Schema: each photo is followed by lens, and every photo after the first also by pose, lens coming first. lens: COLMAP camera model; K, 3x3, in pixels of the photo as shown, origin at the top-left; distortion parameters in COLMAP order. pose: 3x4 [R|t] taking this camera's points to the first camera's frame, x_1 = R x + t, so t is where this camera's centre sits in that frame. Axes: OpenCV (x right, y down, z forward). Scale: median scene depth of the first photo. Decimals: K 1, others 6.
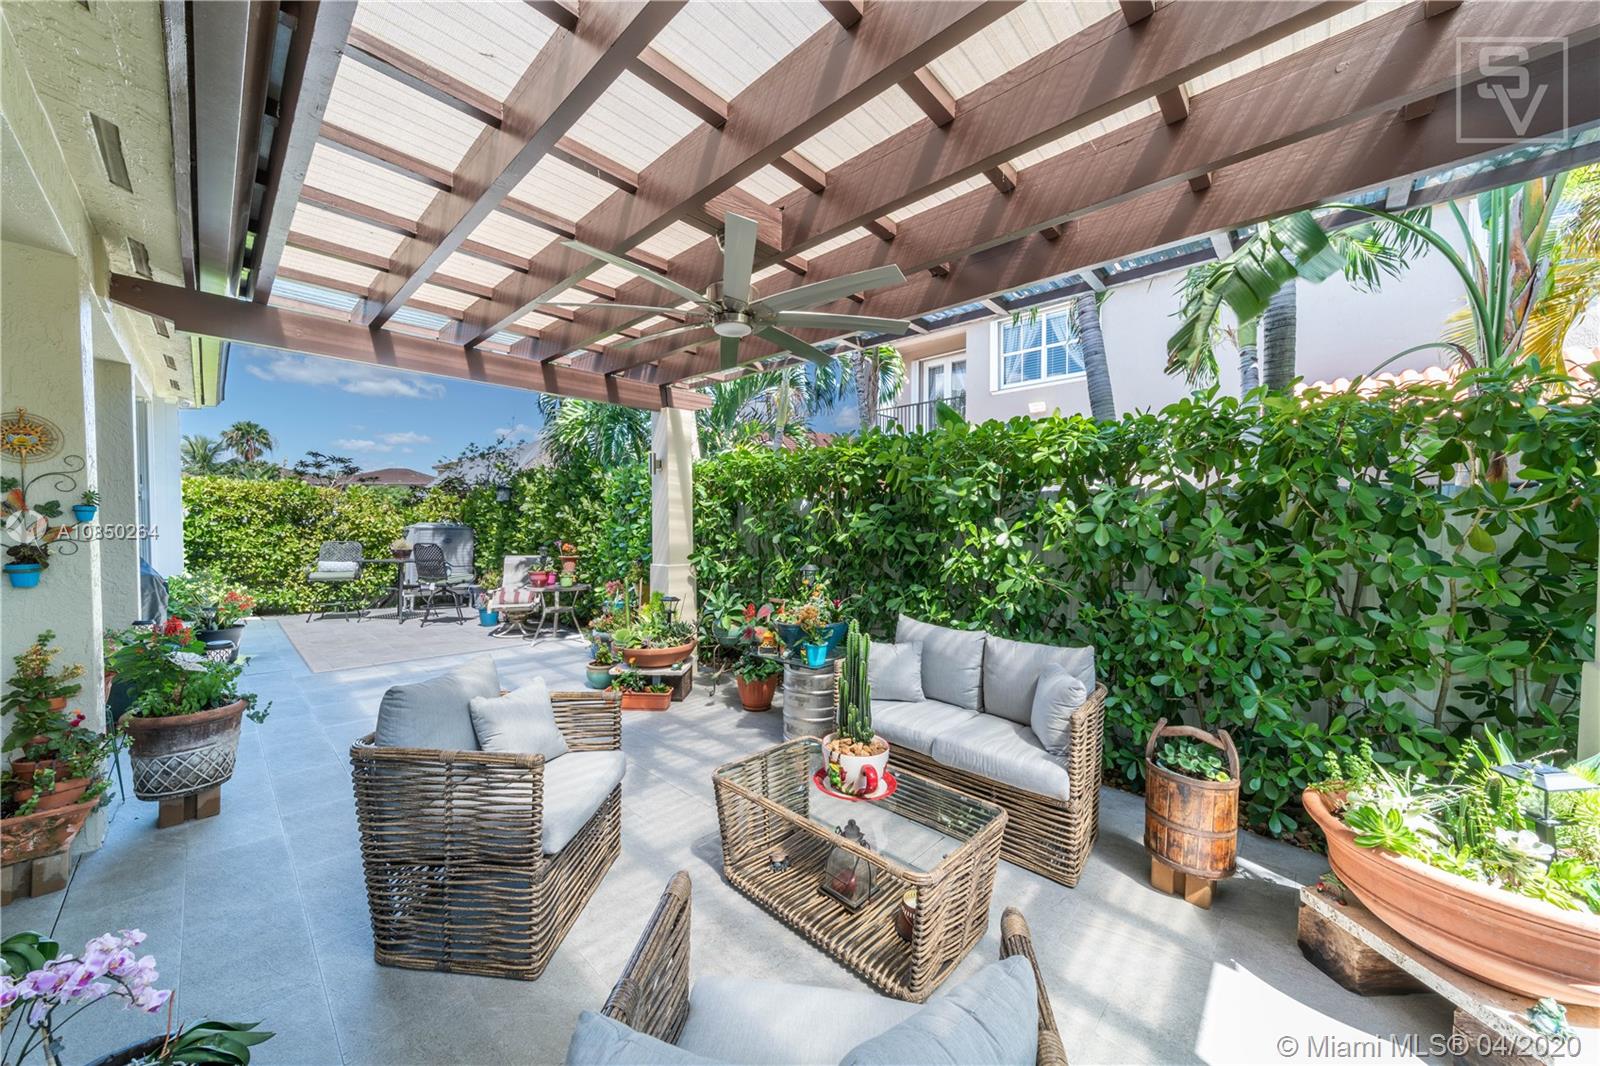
lens RADIAL K [[553.3, 0, 803.4], [0, 553.3, 528.4], [0, 0, 1]] dist [0.005118, -0.000048]
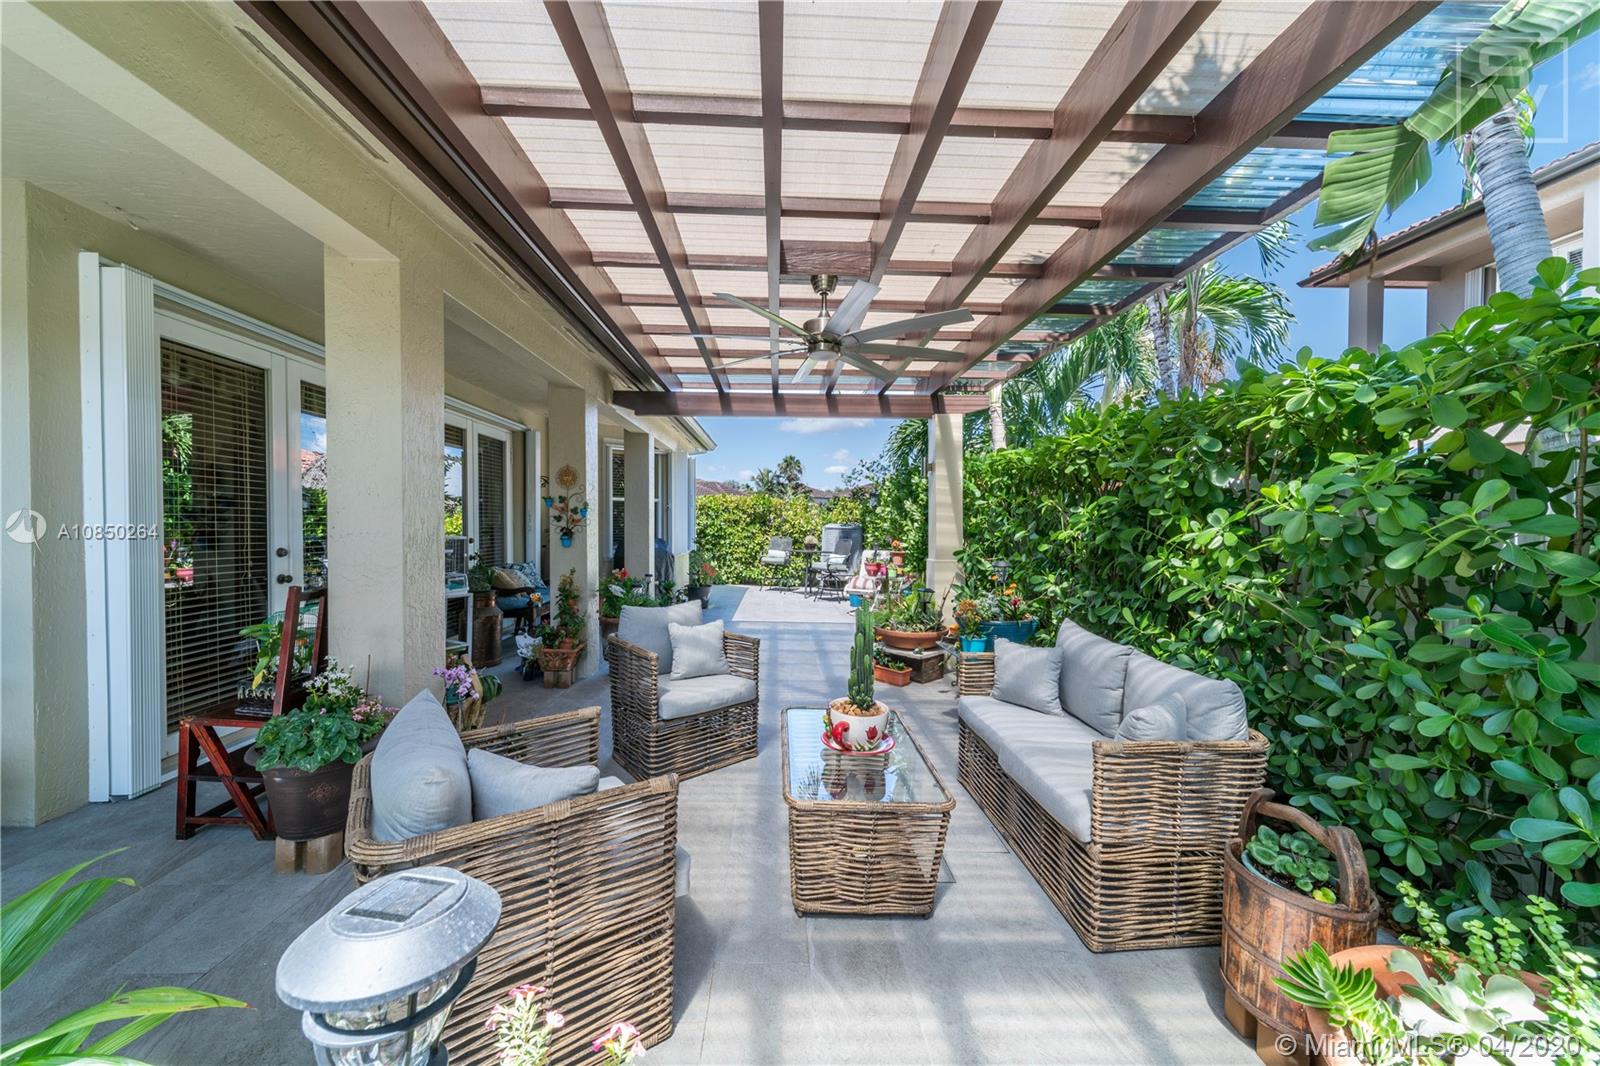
lens RADIAL K [[553.3, 0, 805.1], [0, 553.3, 528.8], [0, 0, 1]] dist [0.005118, -0.000048]
pose [[0.717947, 0.008276, -0.696048, 0.376765], [-0.014932, 0.999882, -0.003514, 0.014647], [0.695937, 0.012917, 0.717986, 0.051154]]
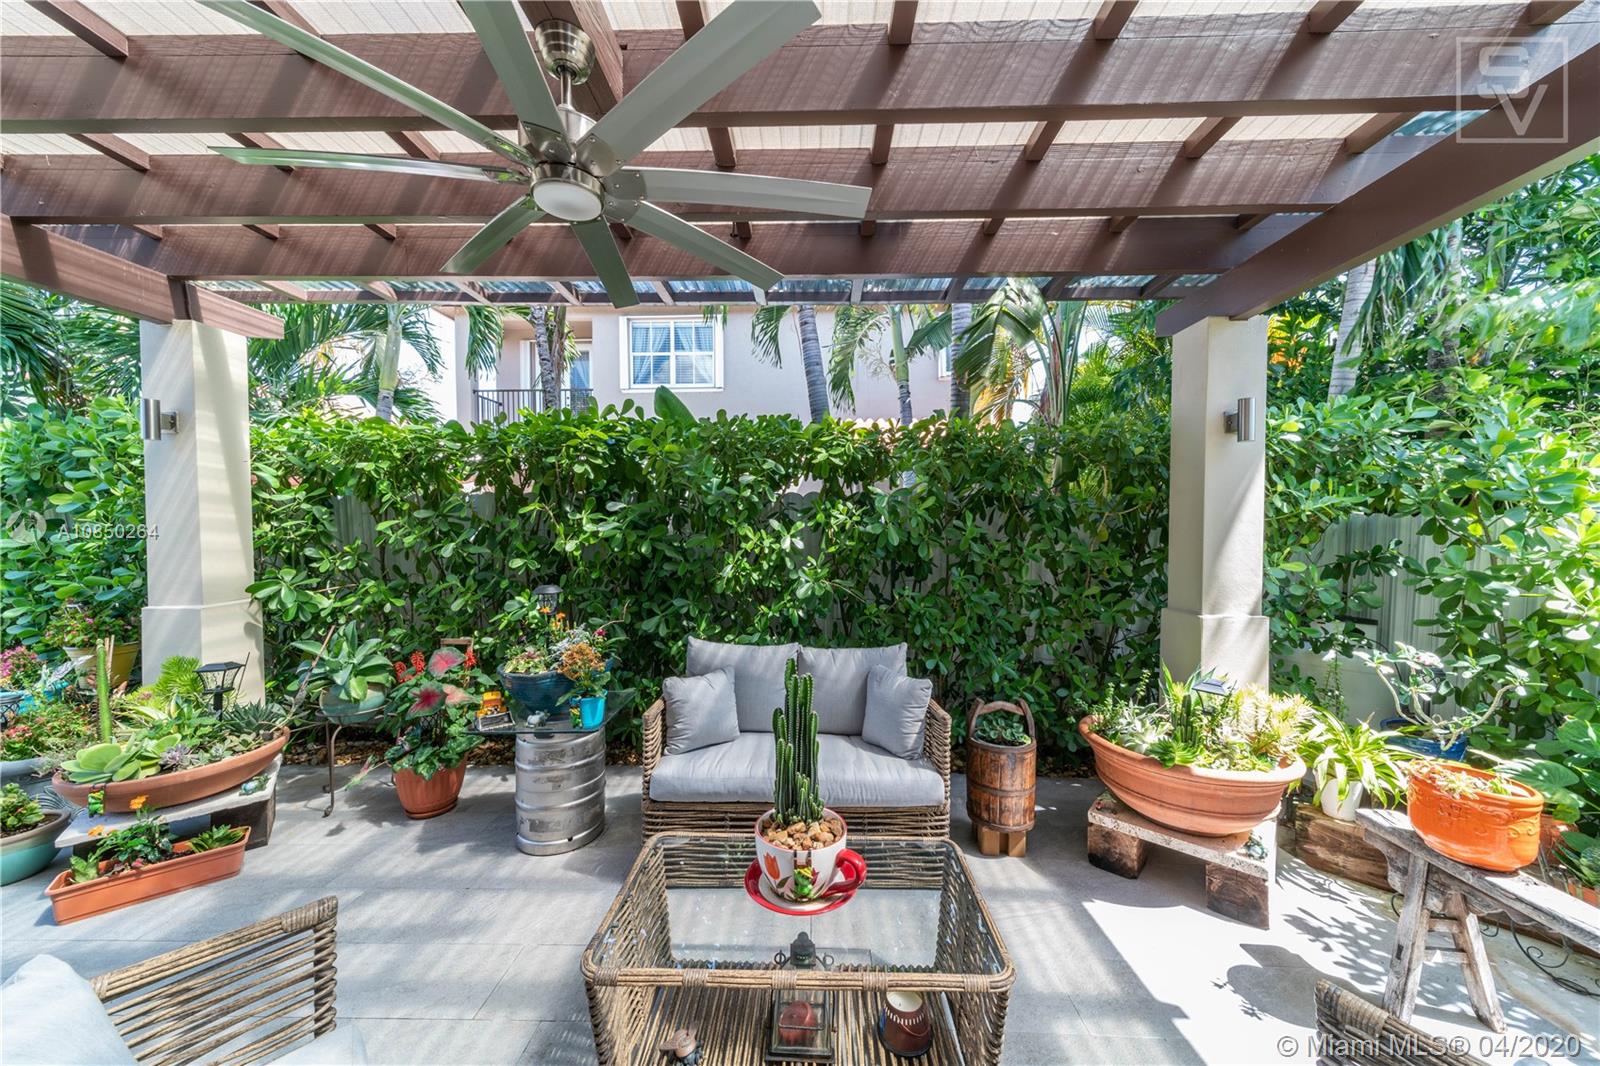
lens RADIAL K [[553.3, 0, 800.1], [0, 553.3, 529.9], [0, 0, 1]] dist [0.005118, -0.000048]
pose [[0.751691, -0.014454, 0.659358, -0.182356], [0.016017, 0.999865, 0.003658, -0.003090], [-0.659321, 0.007811, 0.751821, 0.210841]]
